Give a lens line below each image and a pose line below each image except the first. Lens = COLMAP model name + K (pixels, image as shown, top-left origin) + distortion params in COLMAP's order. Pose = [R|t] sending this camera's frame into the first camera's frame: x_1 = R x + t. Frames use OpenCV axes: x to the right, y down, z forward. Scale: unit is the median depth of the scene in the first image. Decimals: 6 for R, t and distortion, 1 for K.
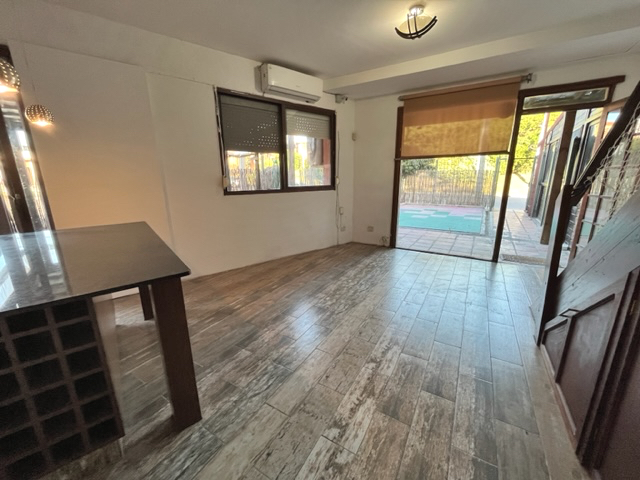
lens RADIAL K [[258.6, 0, 317.8], [0, 258.6, 239.6], [0, 0, 1]] dist [-0.000185, 0.000812]
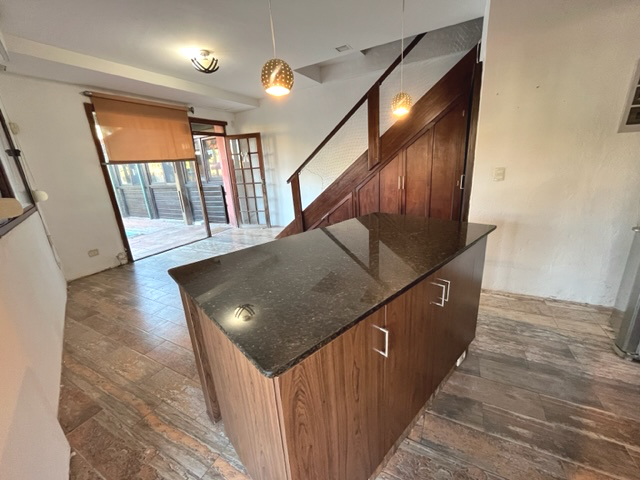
lens RADIAL K [[258.6, 0, 317.9], [0, 258.6, 239.5], [0, 0, 1]] dist [-0.000185, 0.000812]
pose [[-0.048012, -0.260849, 0.964185, -0.684599], [0.315467, 0.911930, 0.262420, -0.084131], [-0.947721, 0.316768, 0.038505, 0.390232]]
